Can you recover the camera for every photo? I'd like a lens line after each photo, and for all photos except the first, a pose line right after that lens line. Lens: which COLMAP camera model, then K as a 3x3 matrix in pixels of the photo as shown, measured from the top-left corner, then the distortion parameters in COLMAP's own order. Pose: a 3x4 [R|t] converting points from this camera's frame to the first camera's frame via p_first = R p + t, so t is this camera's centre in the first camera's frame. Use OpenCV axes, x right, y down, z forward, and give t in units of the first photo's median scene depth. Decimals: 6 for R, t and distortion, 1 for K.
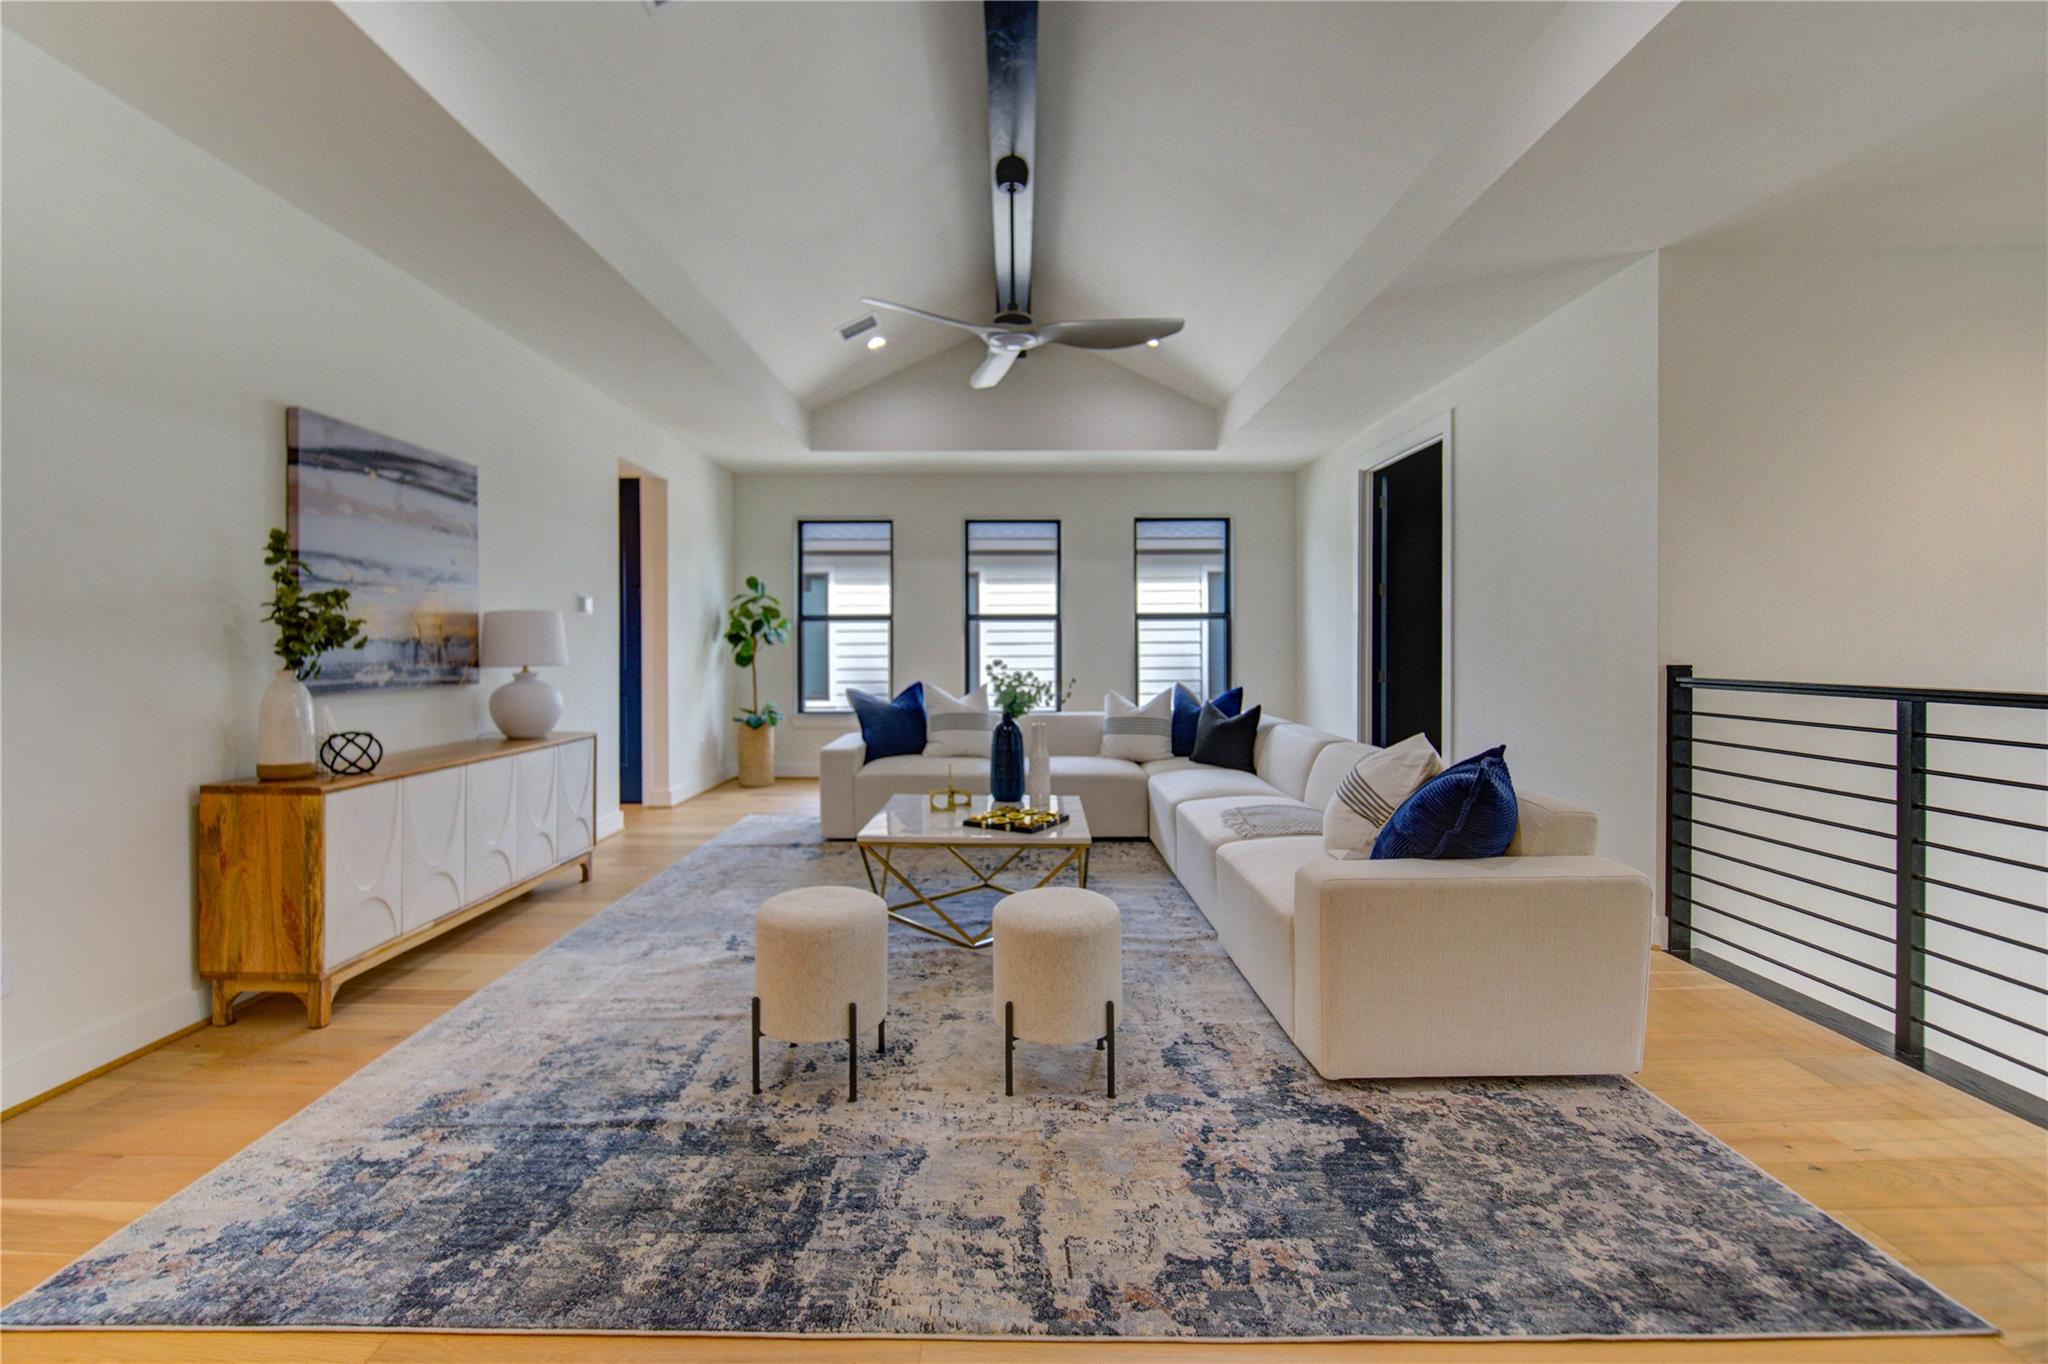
lens RADIAL K [[878.9, 0, 1018.8], [0, 878.9, 642.5], [0, 0, 1]] dist [-0.003630, -0.003930]
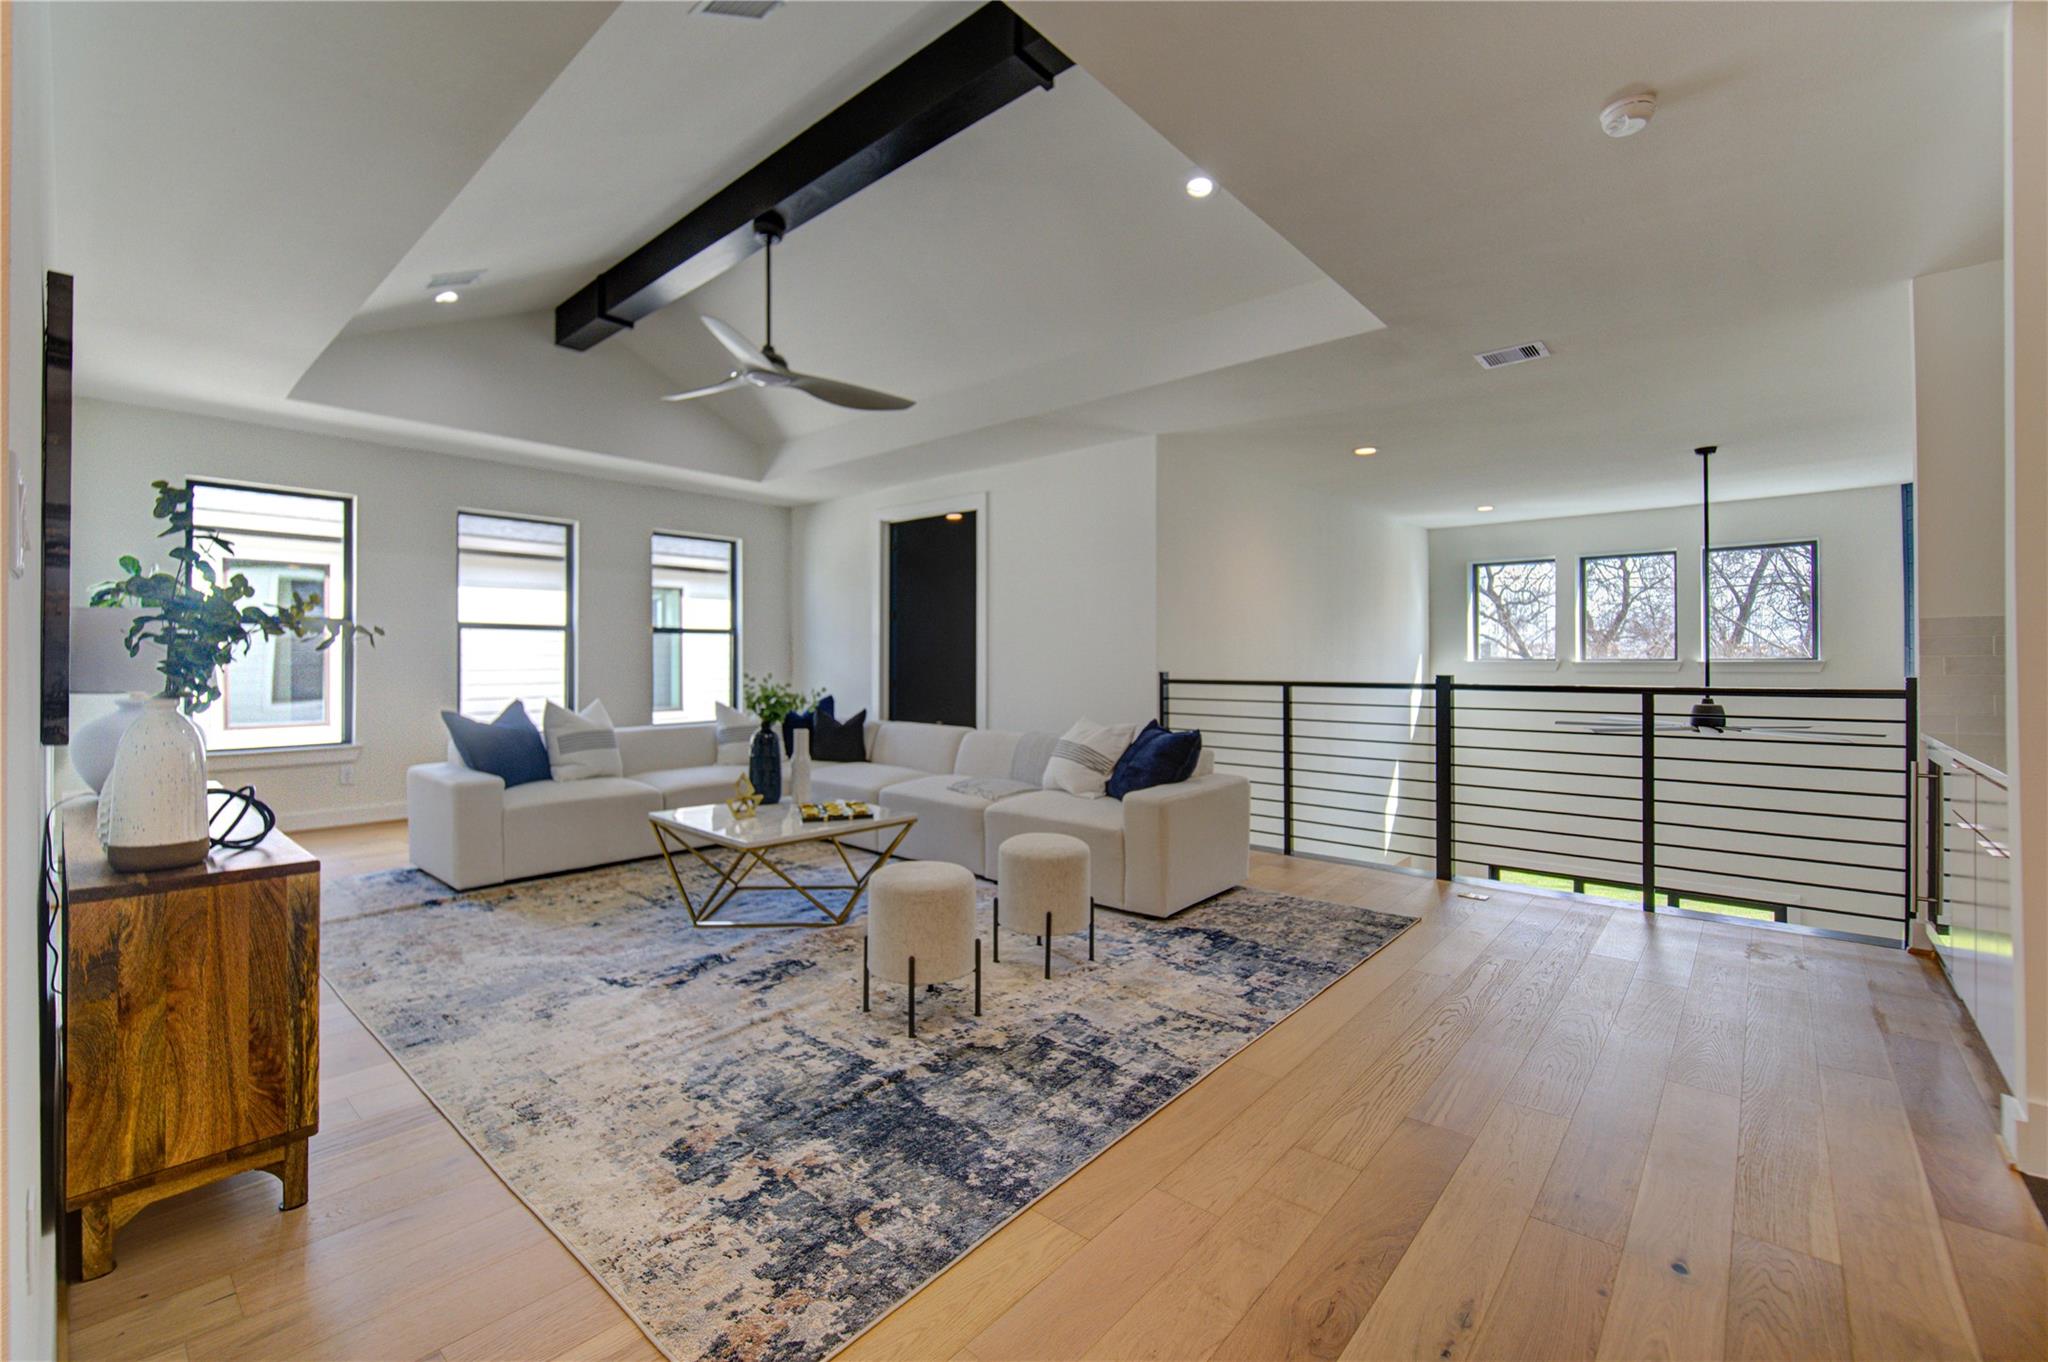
lens RADIAL K [[850.8, 0, 1034.0], [0, 850.8, 657.7], [0, 0, 1]] dist [0.001379, -0.007427]
pose [[0.650738, 0.002903, 0.759297, -0.989702], [-0.004826, 0.999988, 0.000313, -0.002028], [-0.759287, -0.003868, 0.650744, 0.117542]]
